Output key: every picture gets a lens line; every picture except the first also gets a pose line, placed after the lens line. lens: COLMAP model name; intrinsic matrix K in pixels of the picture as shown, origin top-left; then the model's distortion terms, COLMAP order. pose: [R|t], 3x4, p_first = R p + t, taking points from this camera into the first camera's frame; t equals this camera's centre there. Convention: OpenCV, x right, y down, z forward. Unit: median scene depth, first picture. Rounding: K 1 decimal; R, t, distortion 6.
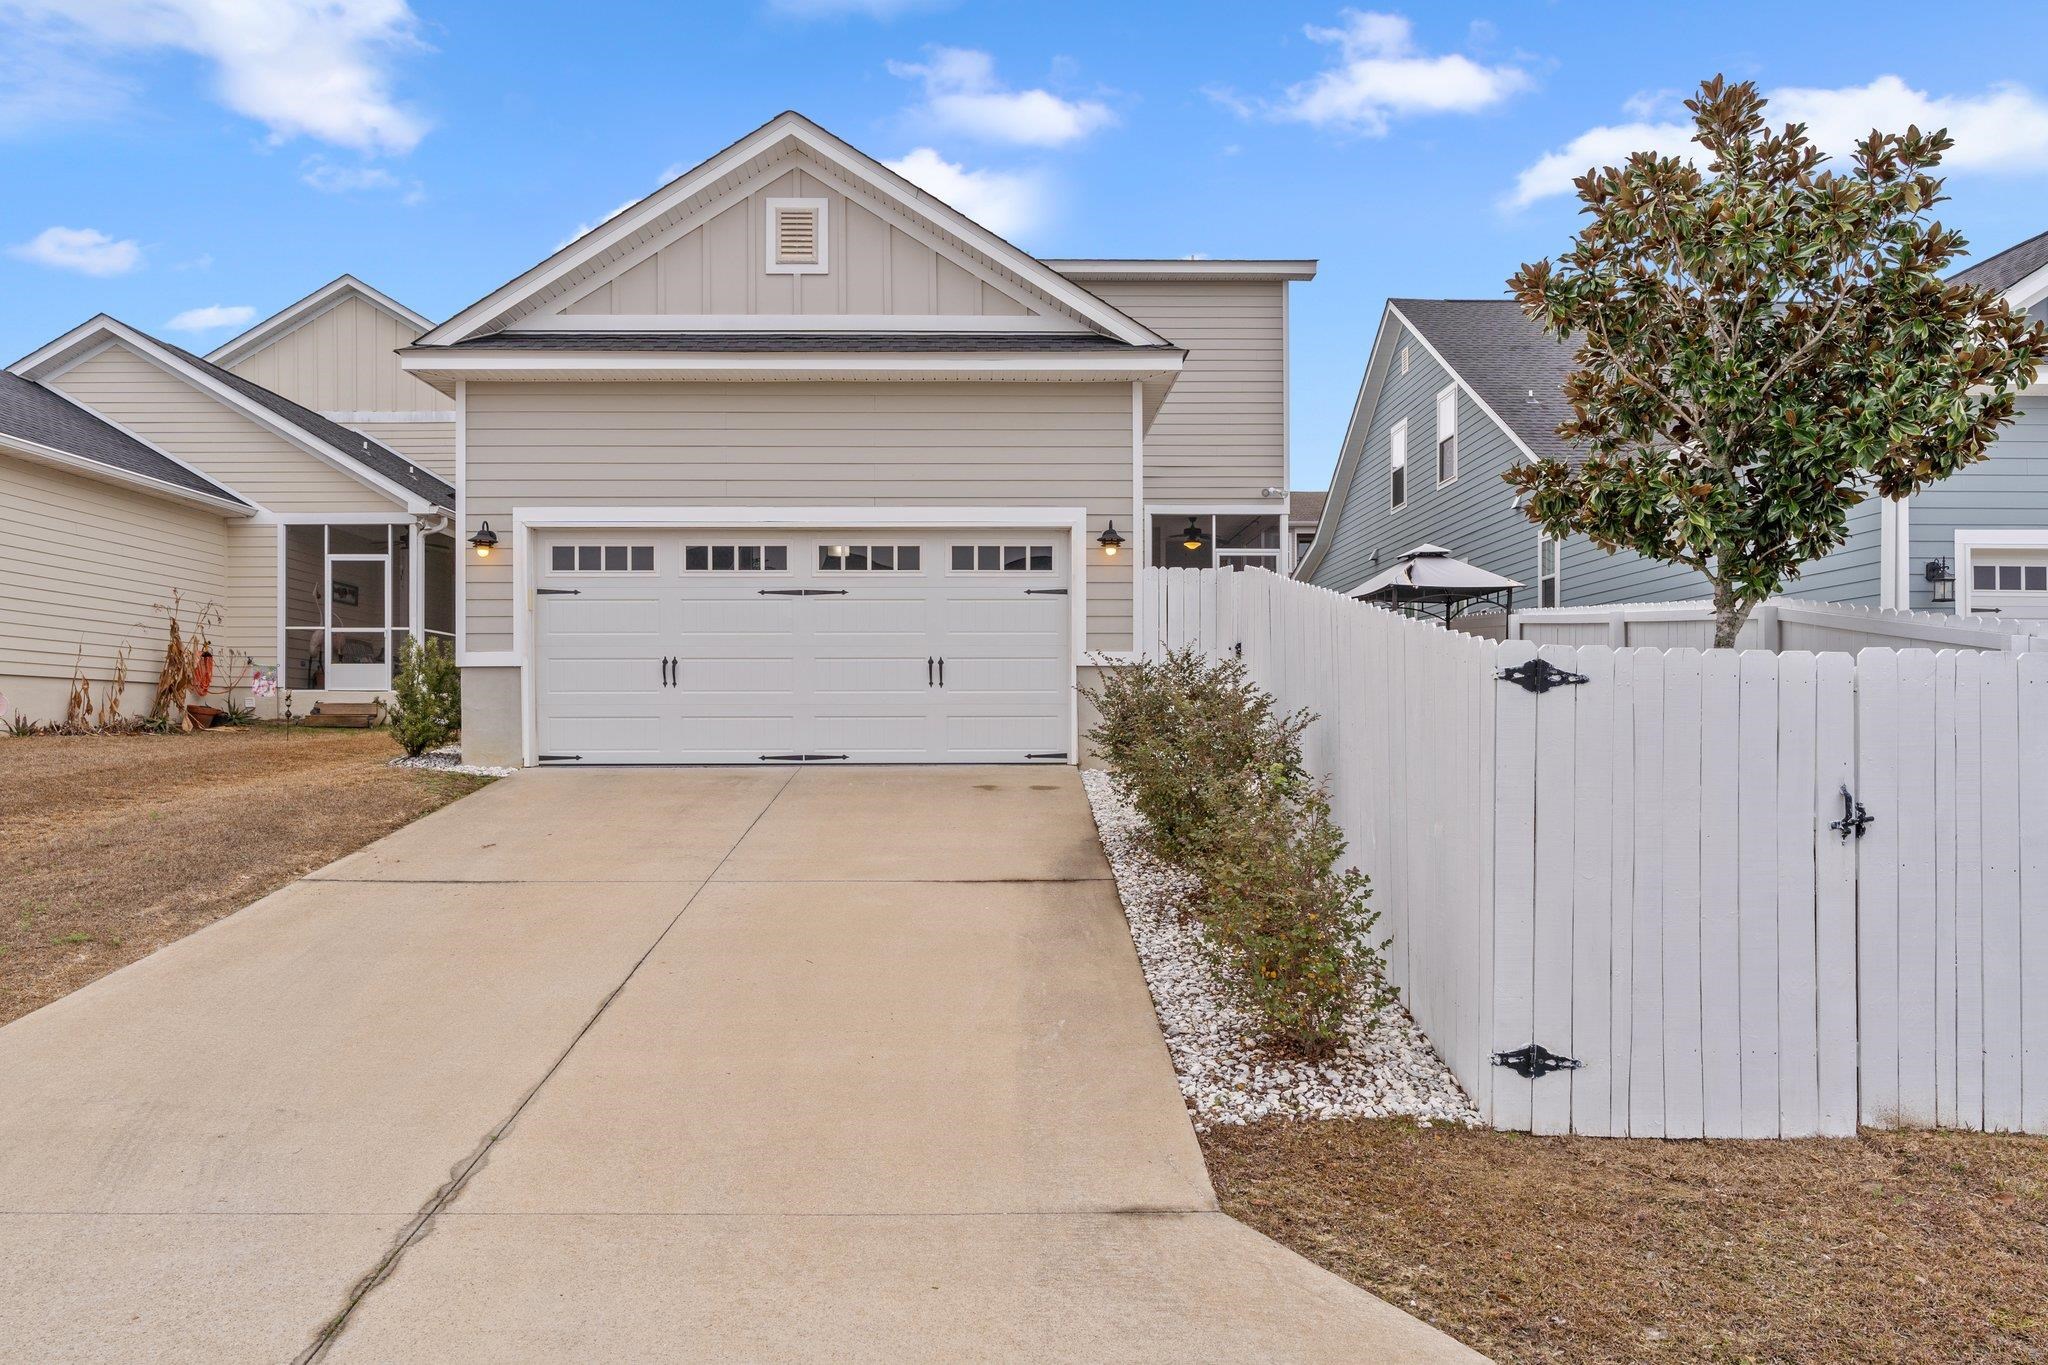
lens RADIAL K [[1271.5, 0, 1022.4], [0, 1271.5, 724.5], [0, 0, 1]] dist [-0.003269, -0.059181]
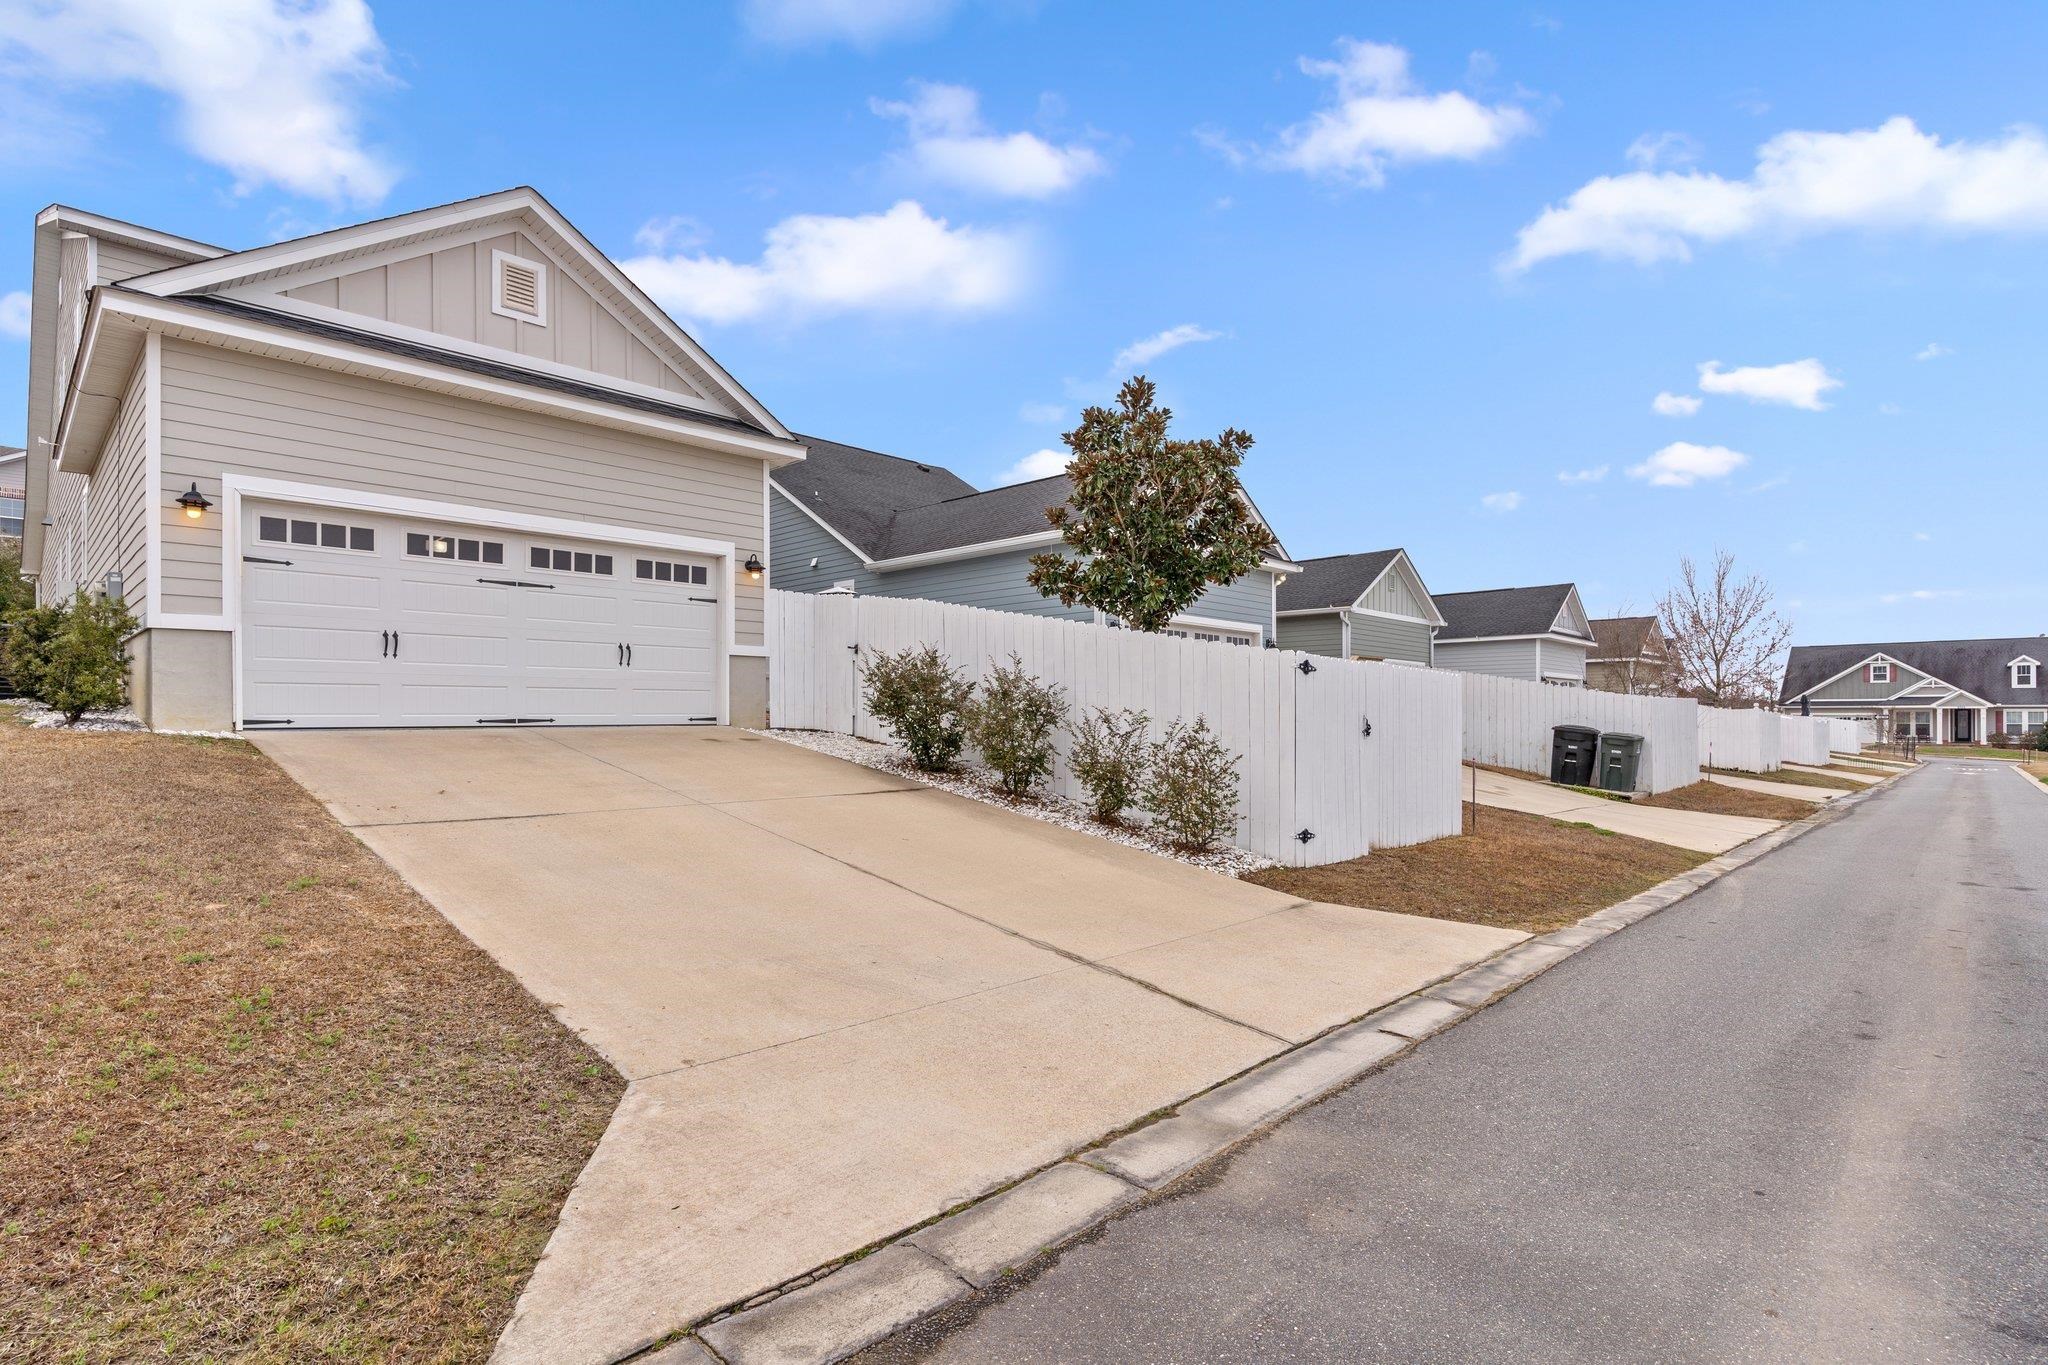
lens RADIAL K [[996.3, 0, 1024.0], [0, 996.3, 682.5], [0, 0, 1]] dist [0.000639, 0.000051]
pose [[0.707797, 0.024575, 0.705989, -0.499882], [-0.015001, 0.999692, -0.019760, 0.001119], [-0.706257, 0.003395, 0.707947, -0.008962]]
